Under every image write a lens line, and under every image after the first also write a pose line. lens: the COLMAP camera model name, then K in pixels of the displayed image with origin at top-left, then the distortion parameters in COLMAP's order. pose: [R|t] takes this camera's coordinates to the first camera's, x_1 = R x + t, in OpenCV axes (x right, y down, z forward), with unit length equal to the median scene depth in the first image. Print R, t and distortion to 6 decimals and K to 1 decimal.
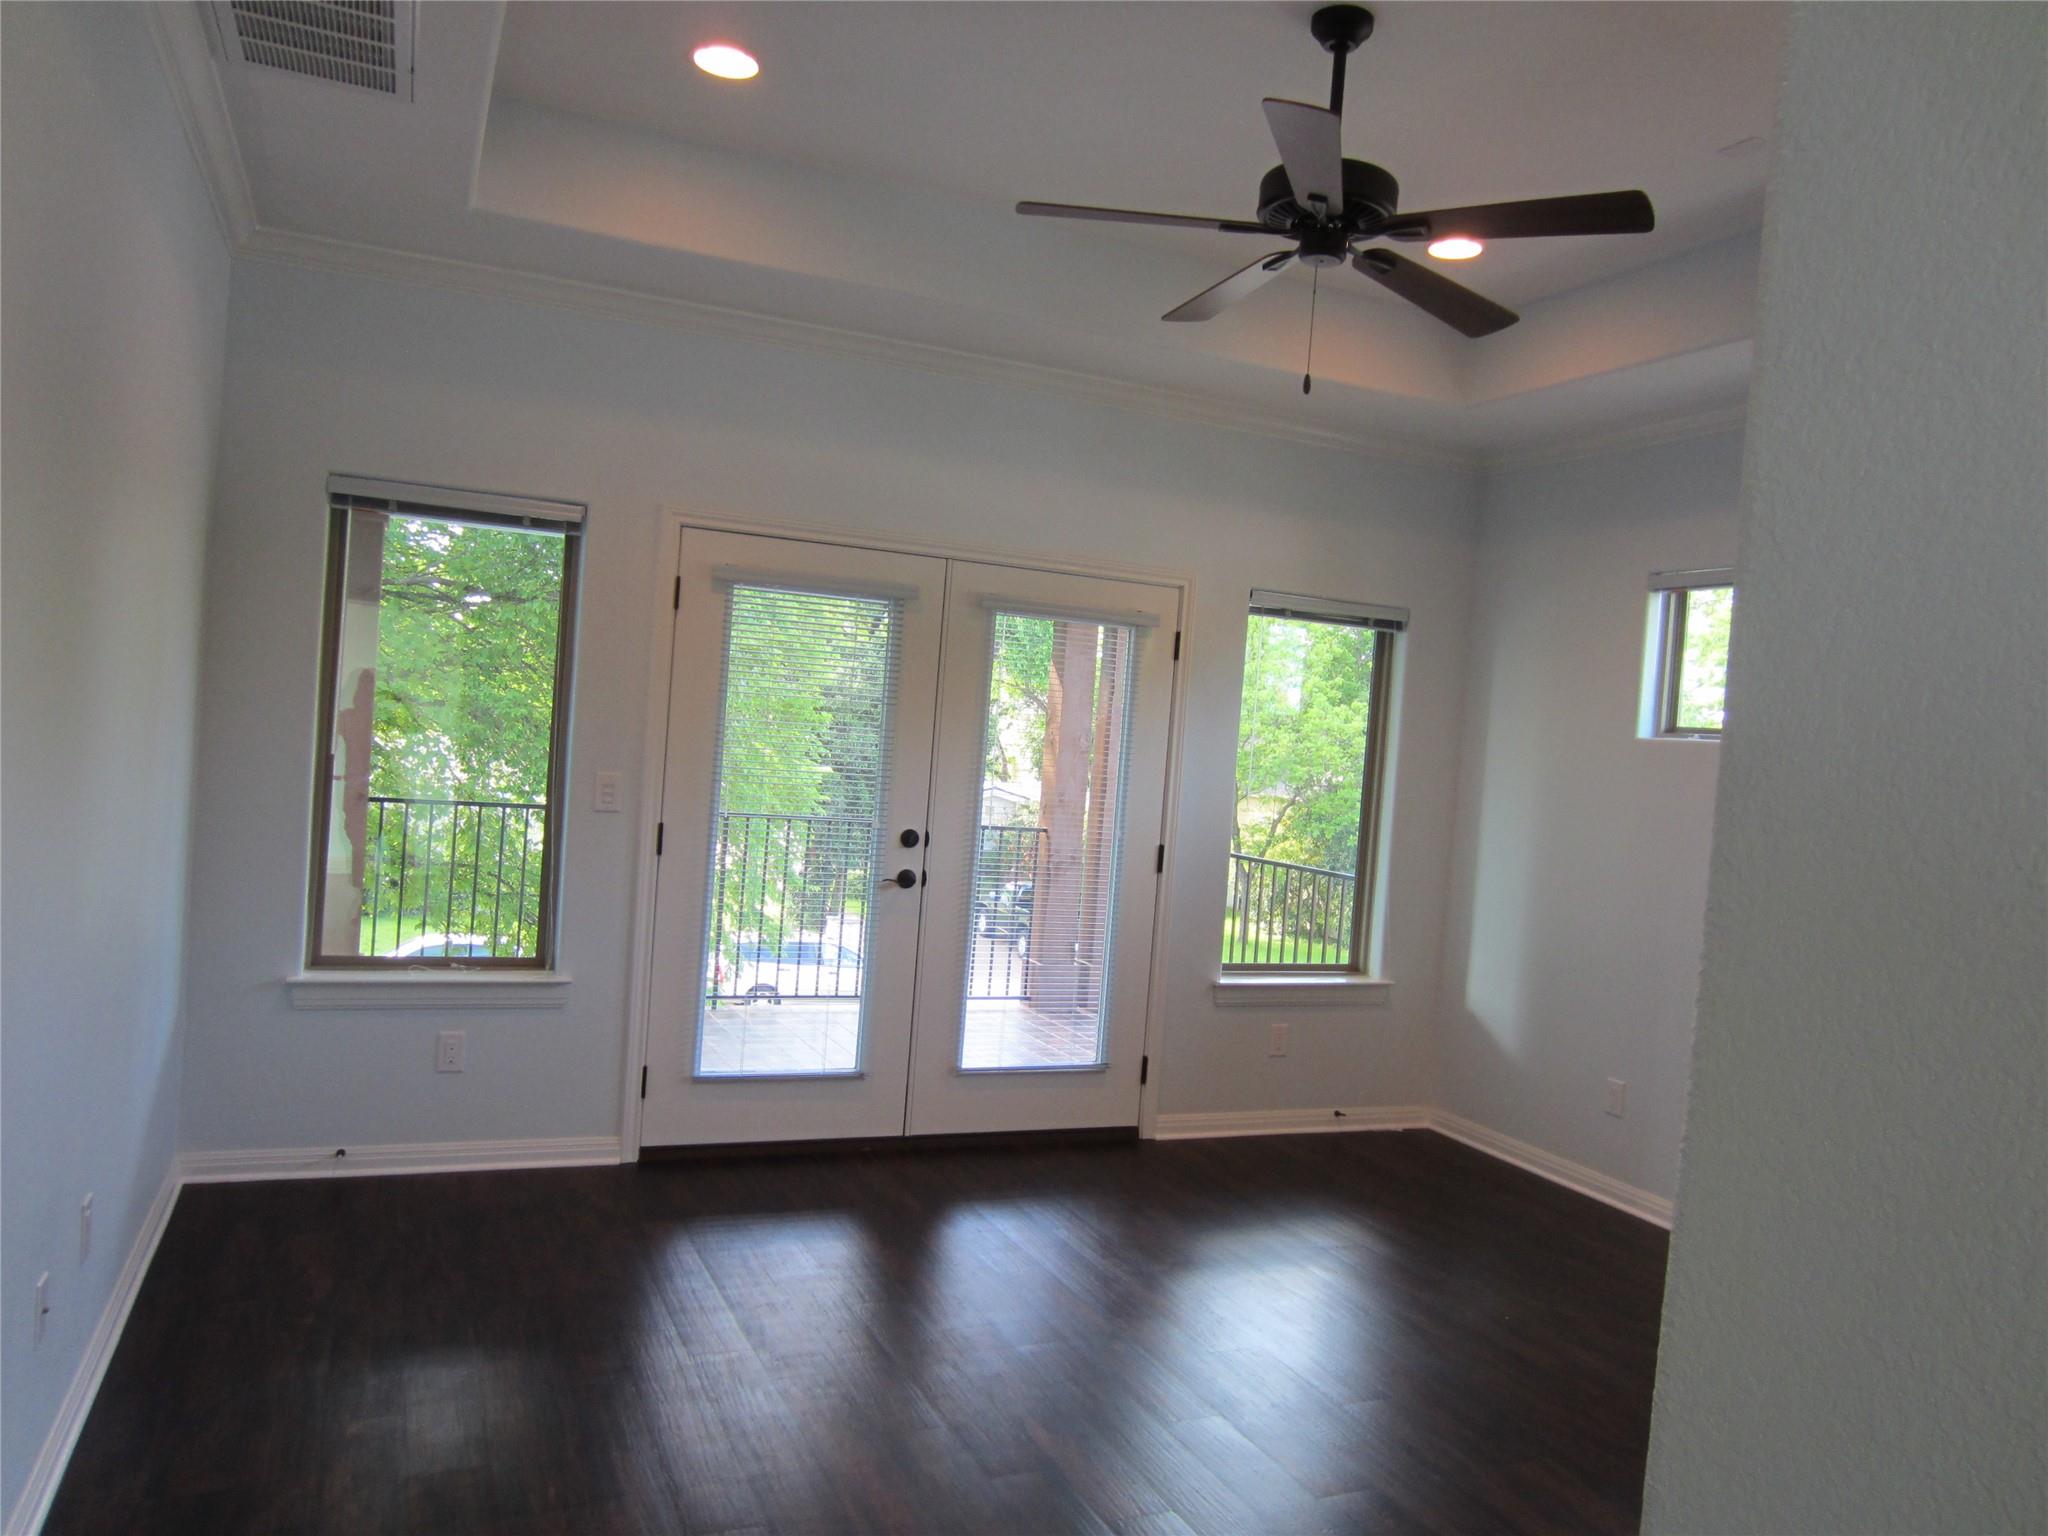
lens RADIAL K [[1470.2, 0, 1024.0], [0, 1470.2, 768.0], [0, 0, 1]] dist [-0.024309, 0.009054]
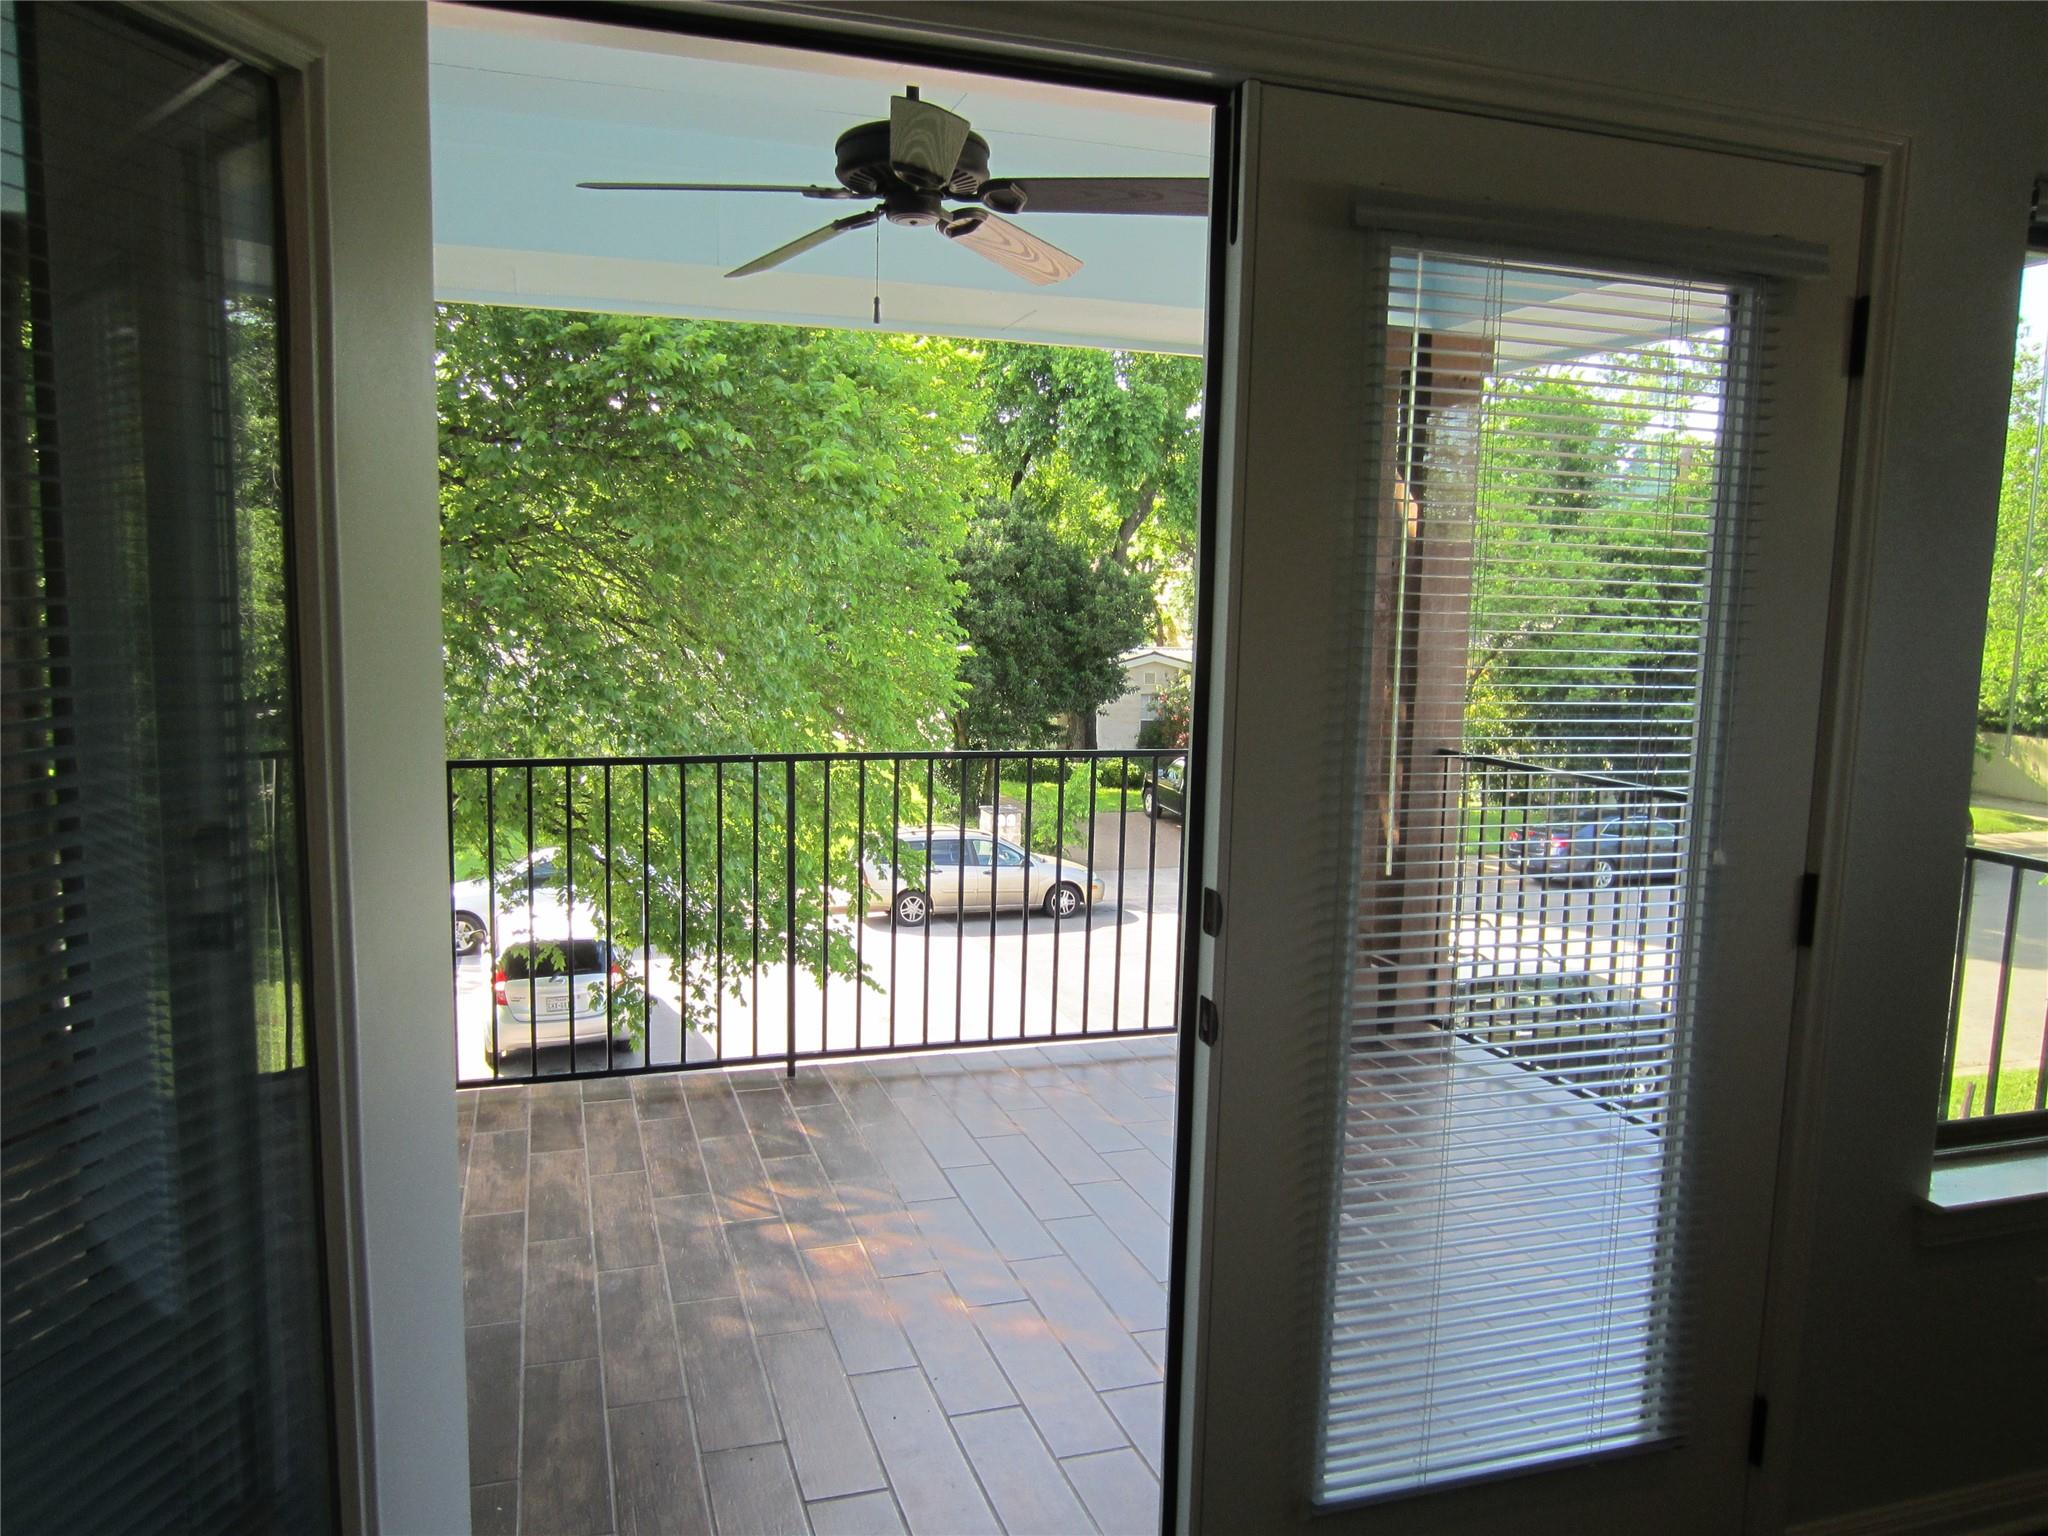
lens RADIAL K [[1470.2, 0, 1024.0], [0, 1470.2, 768.0], [0, 0, 1]] dist [-0.024309, 0.009054]
pose [[0.993875, -0.039369, -0.103261, -0.068349], [0.048803, 0.994701, 0.090487, -0.019451], [0.099152, -0.094972, 0.990530, 0.605716]]
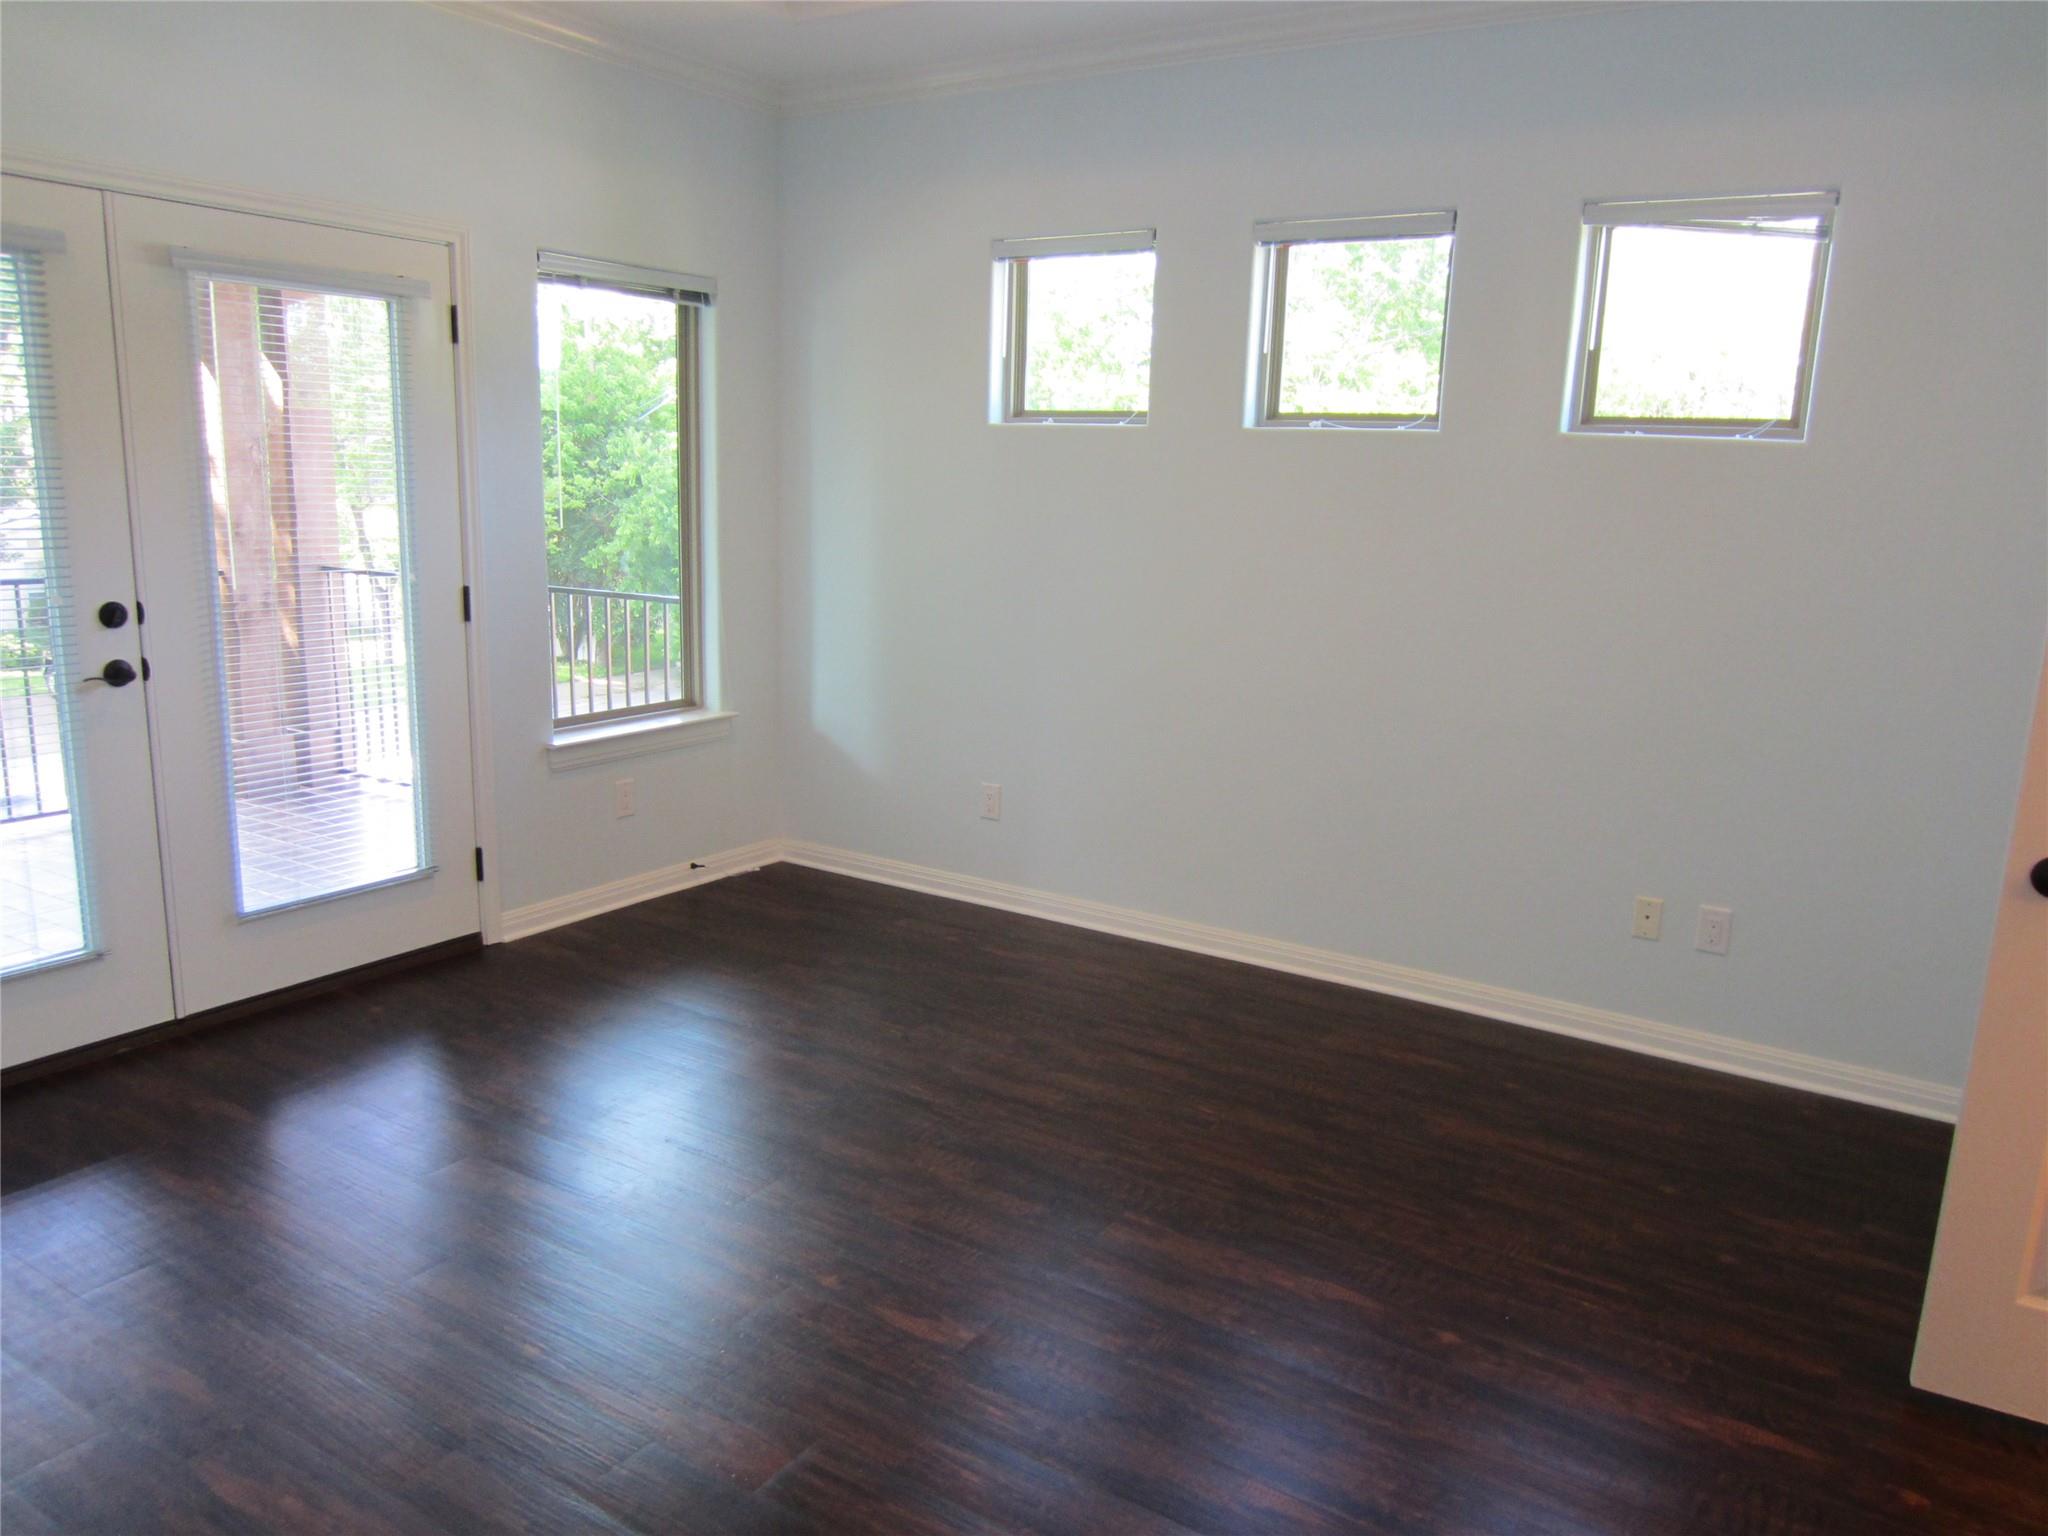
lens RADIAL K [[1470.2, 0, 1024.0], [0, 1470.2, 768.0], [0, 0, 1]] dist [-0.024309, 0.009054]
pose [[0.835303, -0.160324, 0.525895, -0.084987], [0.047105, 0.973890, 0.222081, -0.013008], [-0.547769, -0.160732, 0.821045, 0.173944]]
